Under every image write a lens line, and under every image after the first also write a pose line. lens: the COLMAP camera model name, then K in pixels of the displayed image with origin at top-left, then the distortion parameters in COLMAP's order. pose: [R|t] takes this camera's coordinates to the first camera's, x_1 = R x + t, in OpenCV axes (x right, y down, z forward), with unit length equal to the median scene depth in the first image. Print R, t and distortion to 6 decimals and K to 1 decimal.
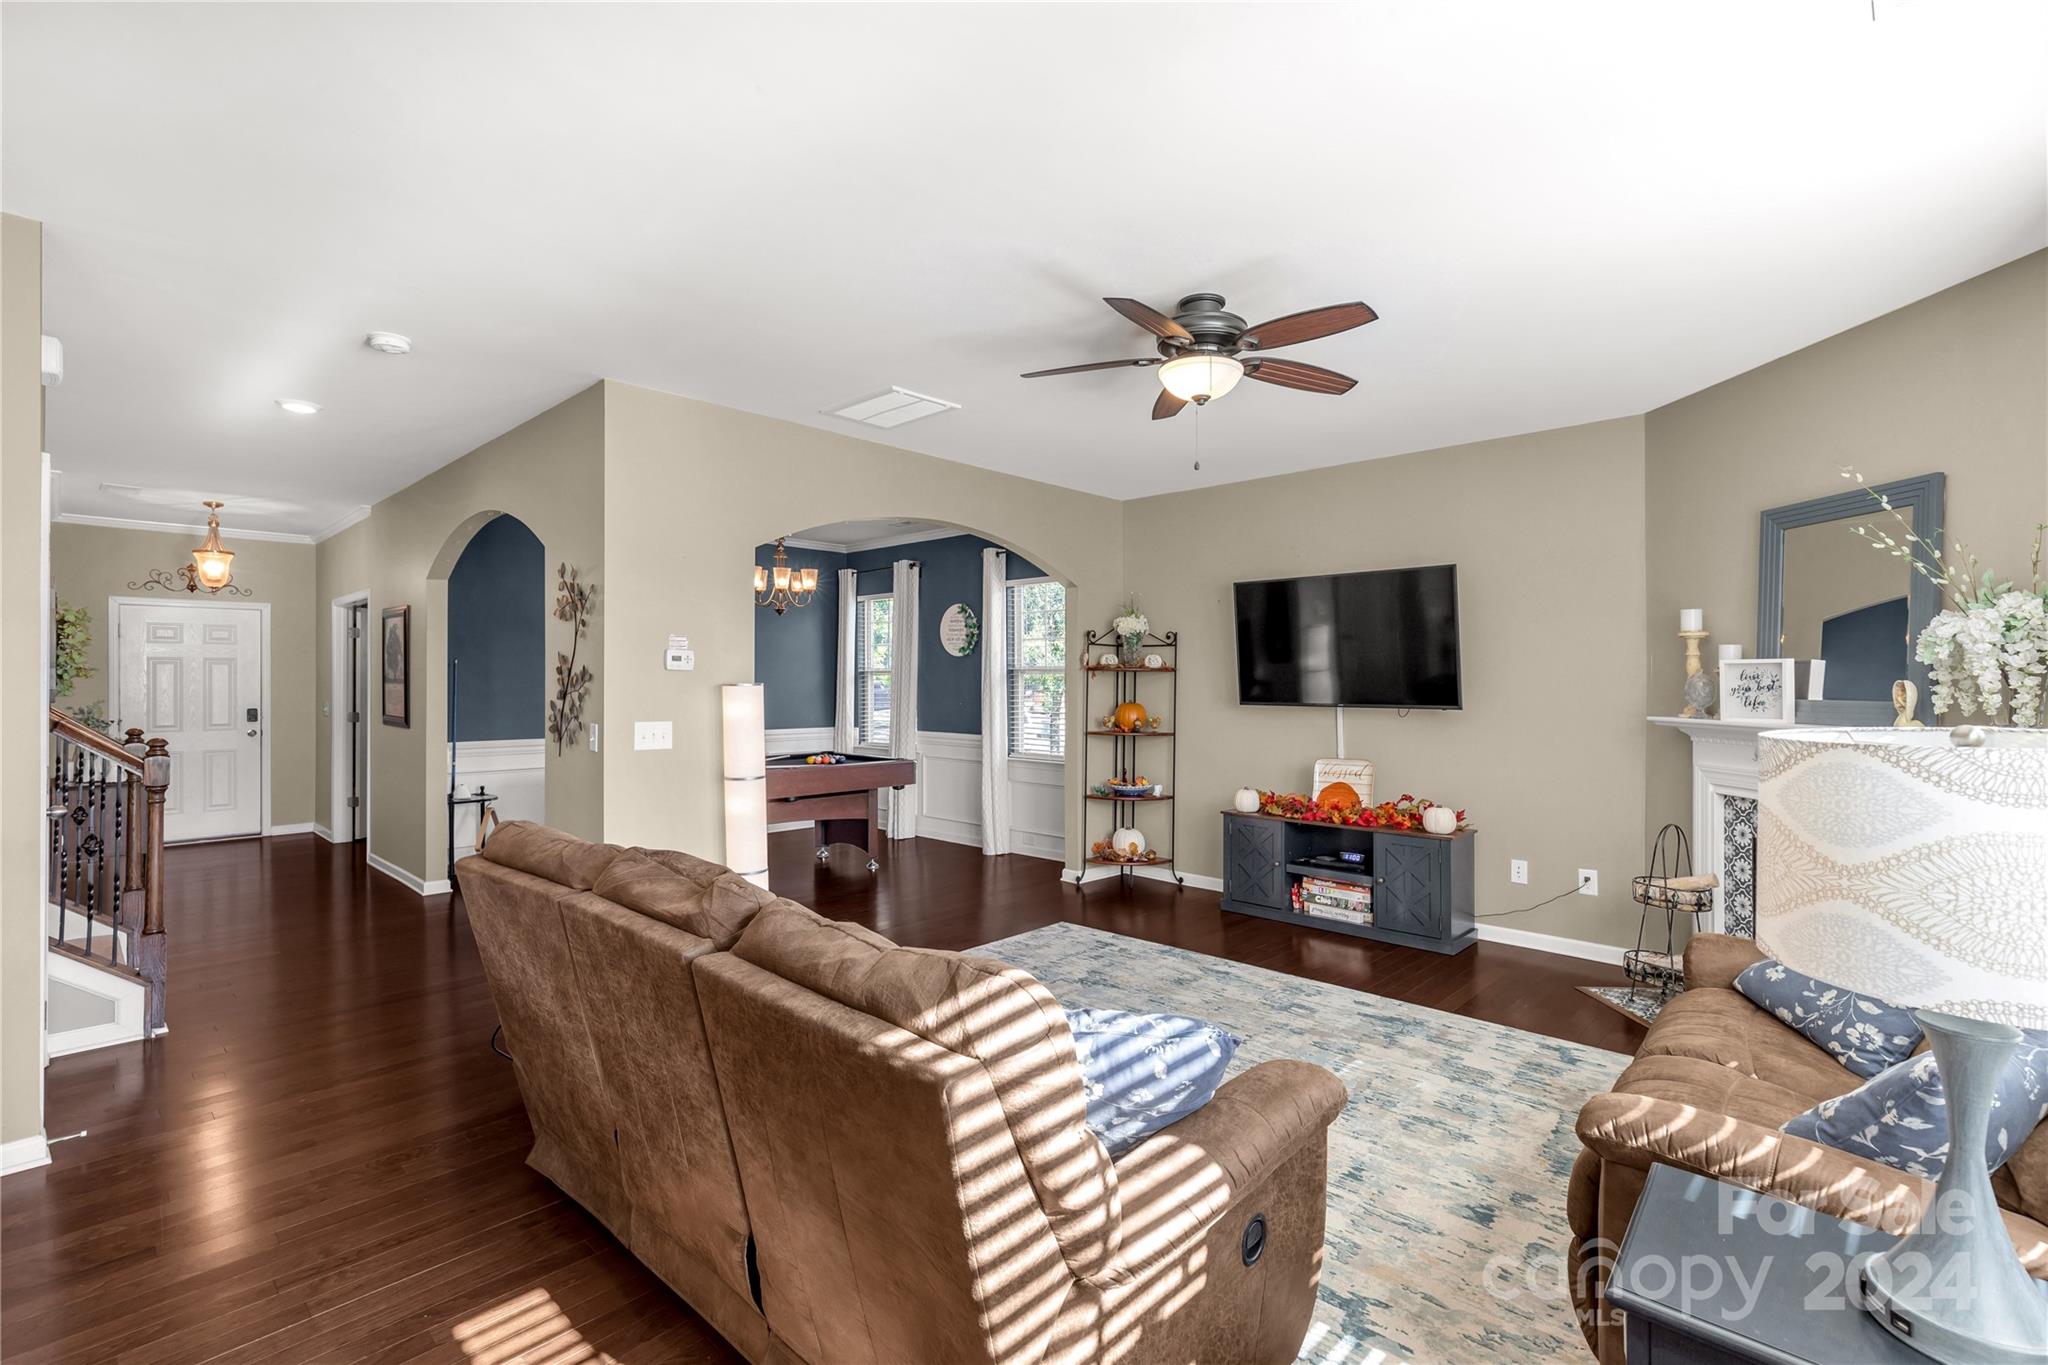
lens RADIAL K [[923.0, 0, 1023.5], [0, 923.0, 665.9], [0, 0, 1]] dist [0.006752, -0.001320]
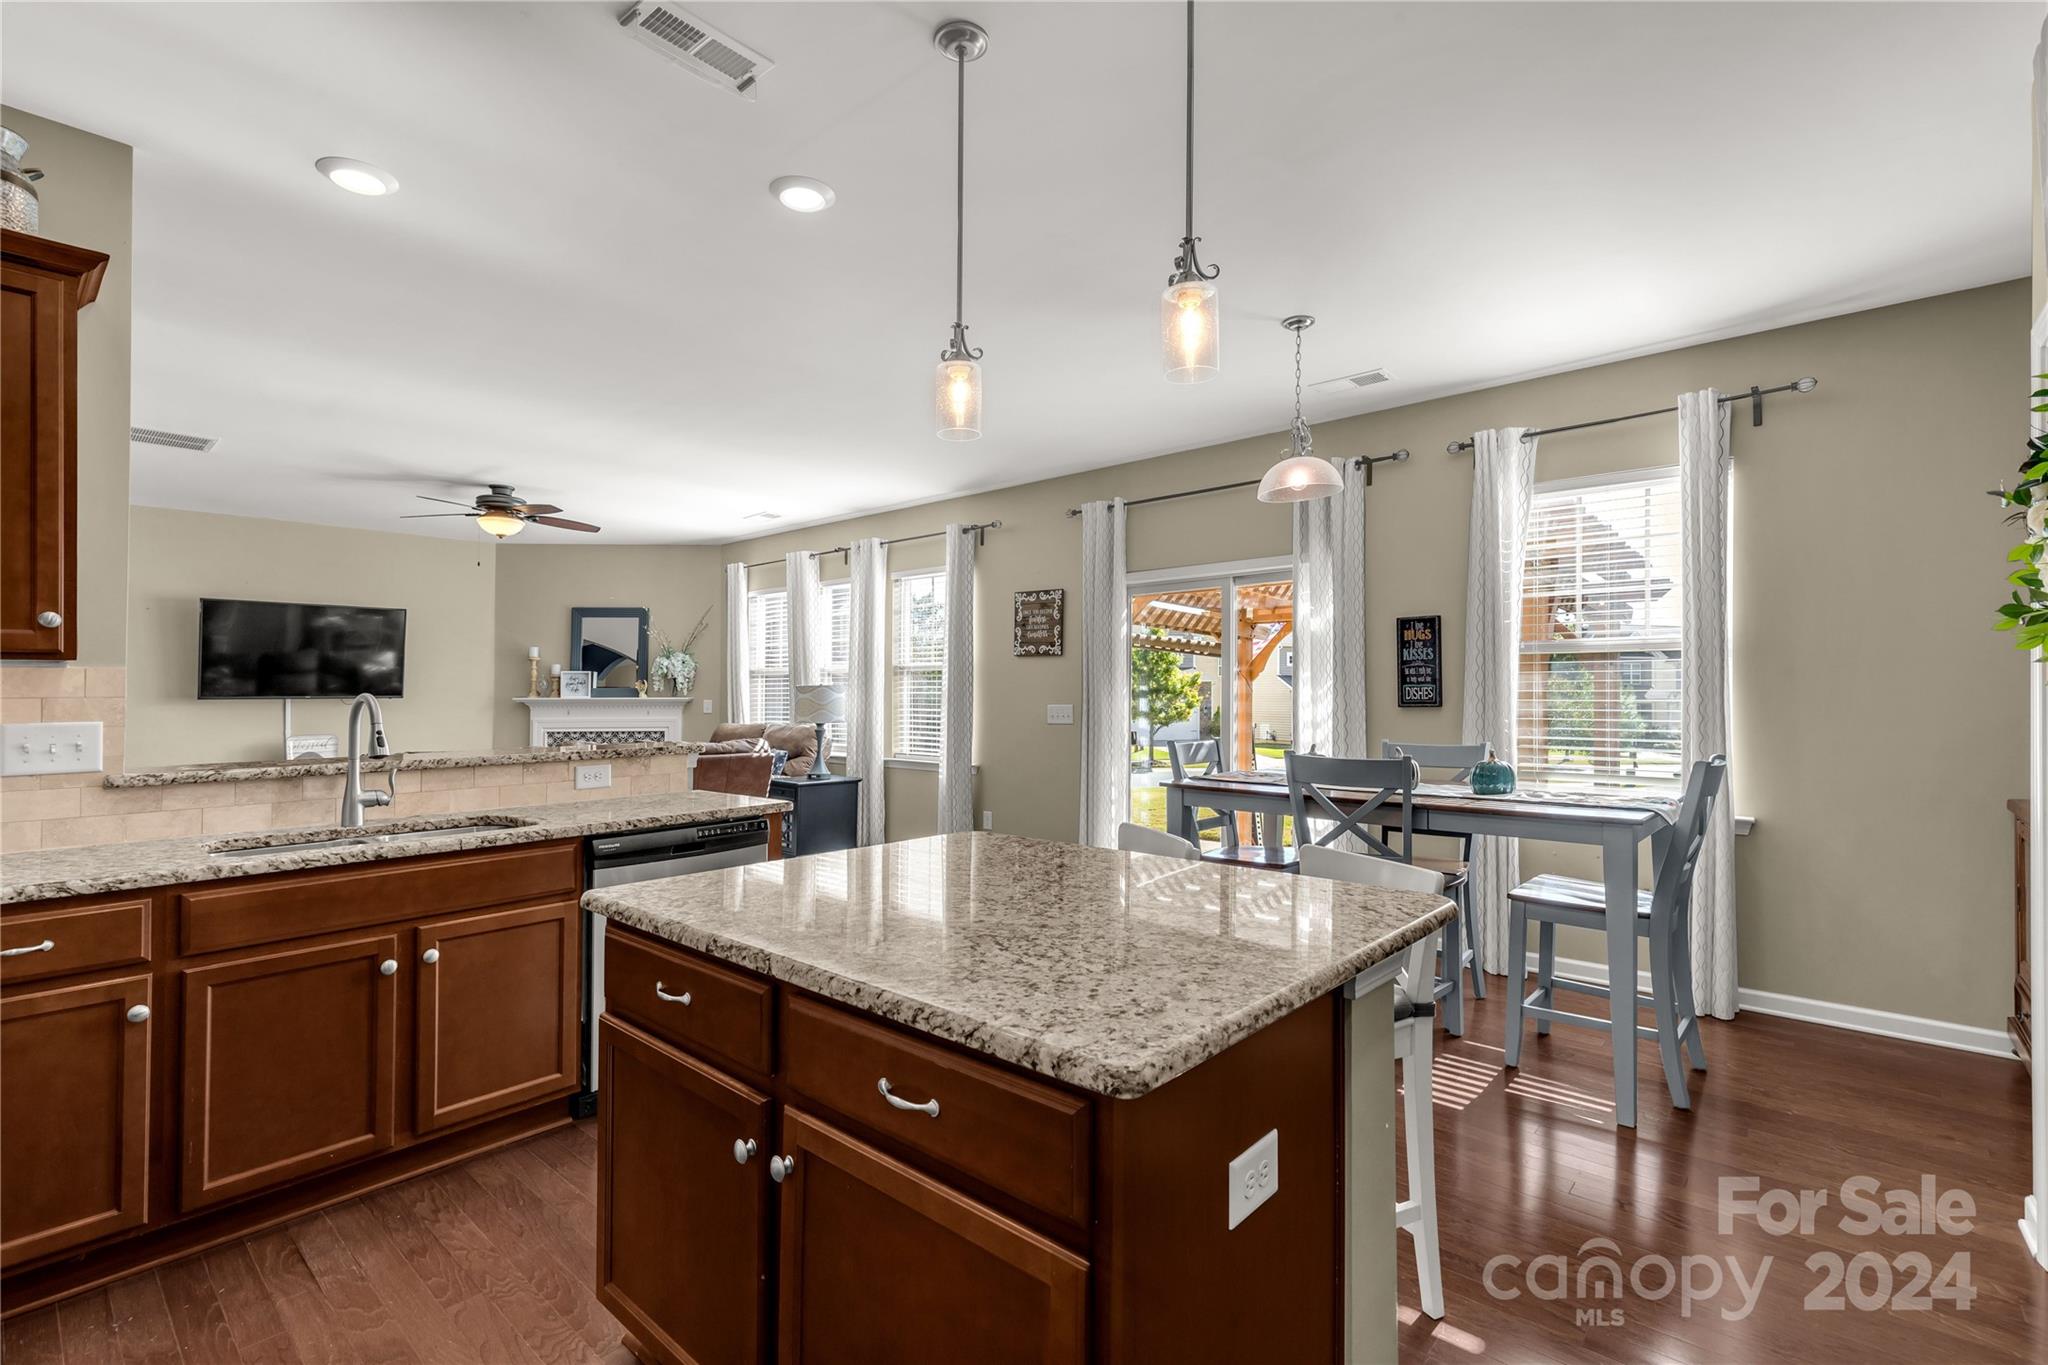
lens RADIAL K [[923.0, 0, 1028.0], [0, 923.0, 676.1], [0, 0, 1]] dist [0.006752, -0.001320]
pose [[-0.038376, 0.012594, 0.999184, -1.327772], [-0.011678, 0.999847, -0.013051, 0.019584], [-0.999195, -0.012169, -0.038223, -0.049279]]
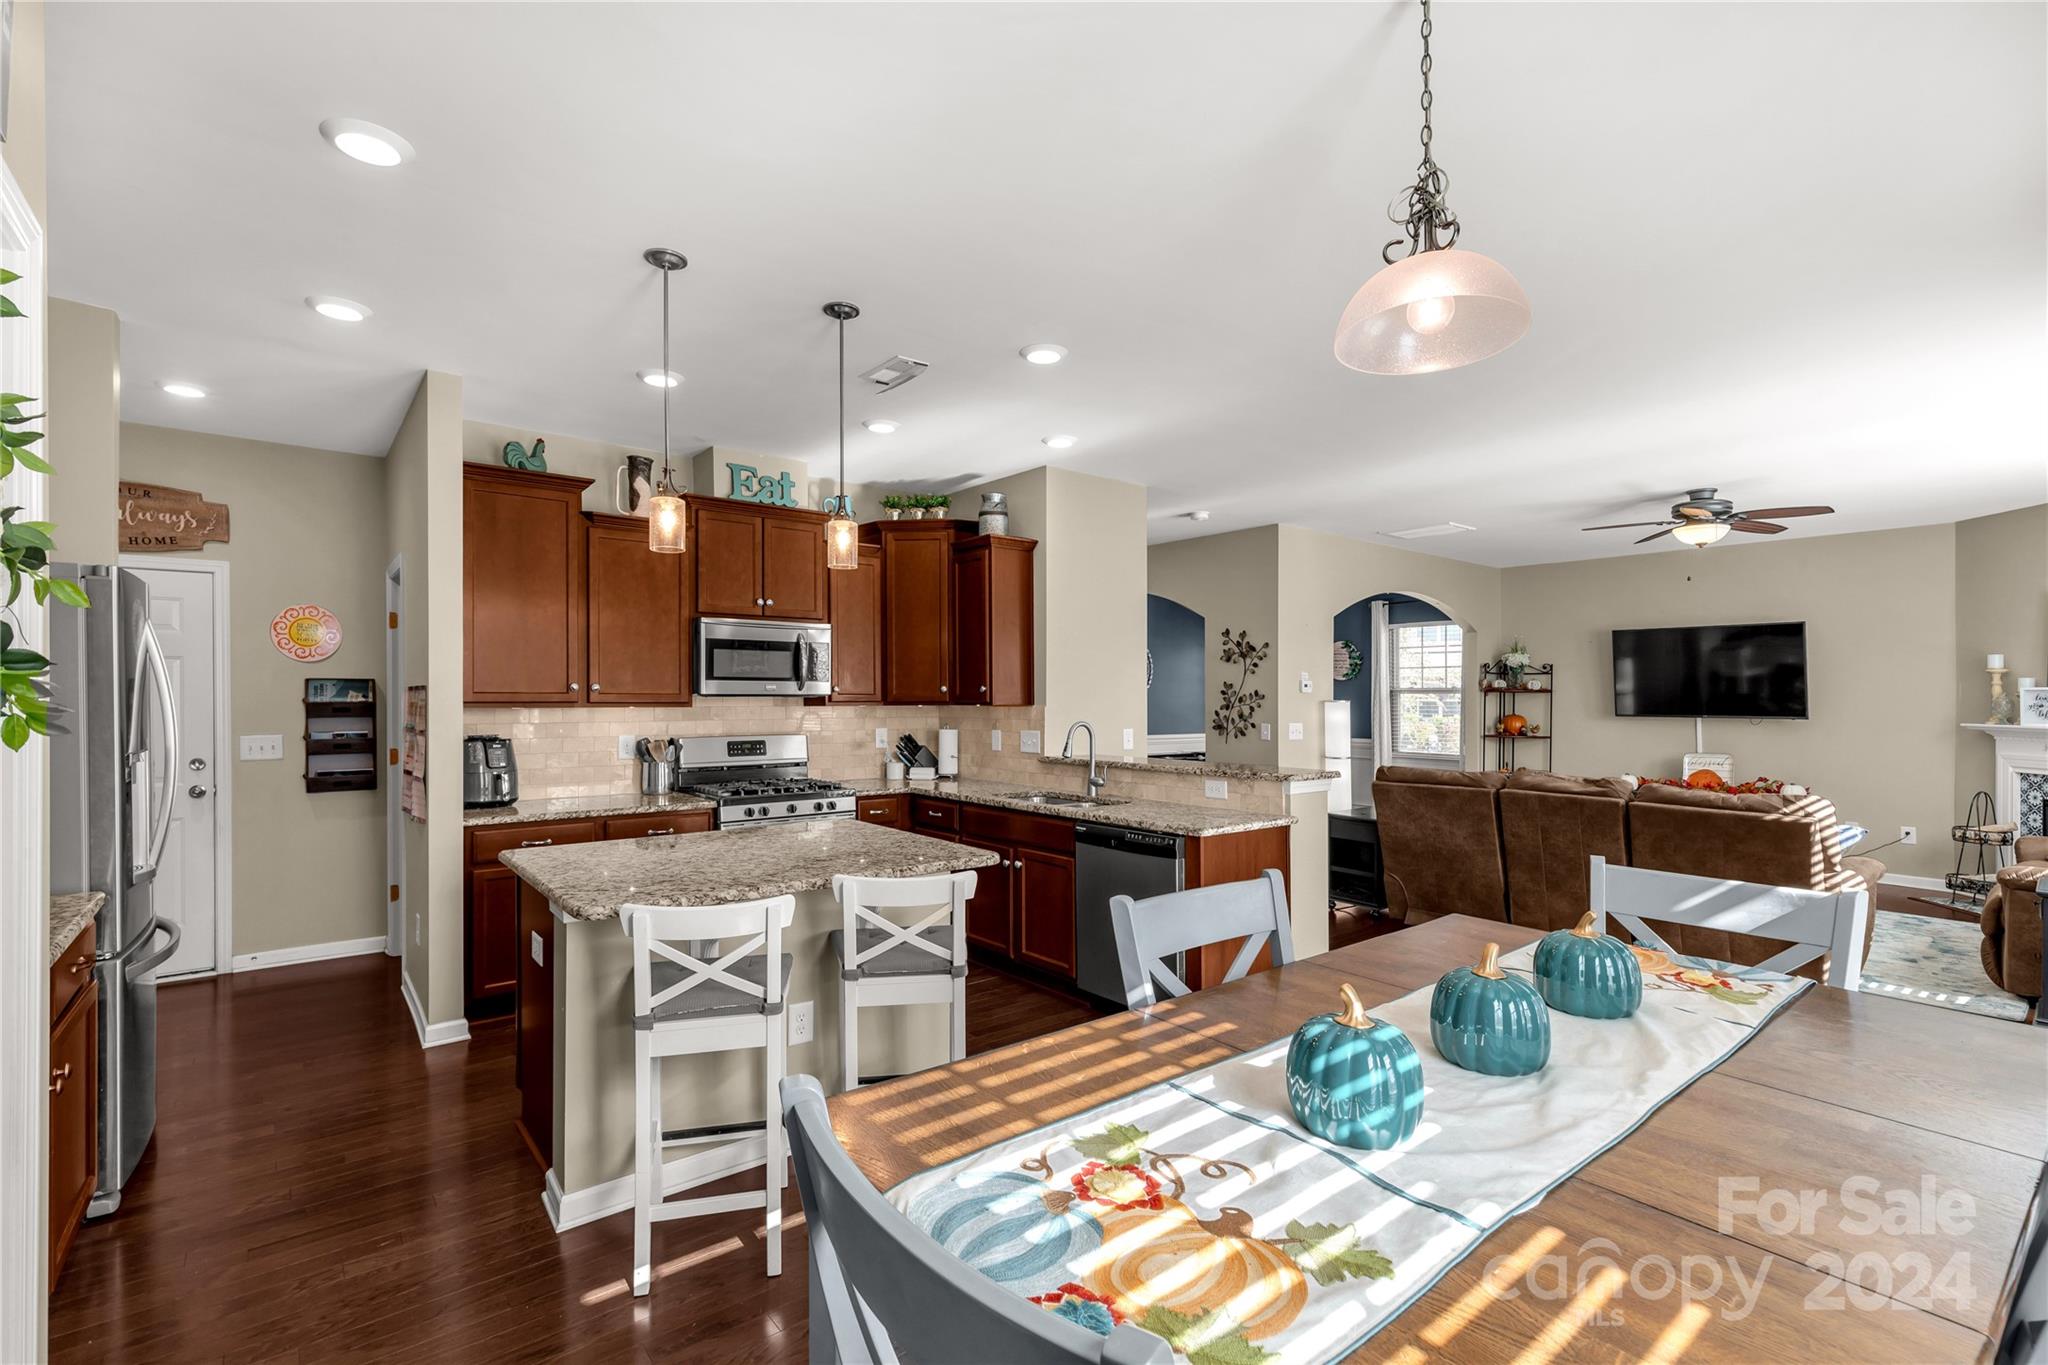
lens RADIAL K [[923.0, 0, 1012.1], [0, 923.0, 682.9], [0, 0, 1]] dist [0.006752, -0.001320]
pose [[0.991240, -0.000574, -0.132074, -0.649631], [0.000924, 0.999996, 0.002586, -0.017296], [0.132072, -0.002686, 0.991236, -0.699107]]
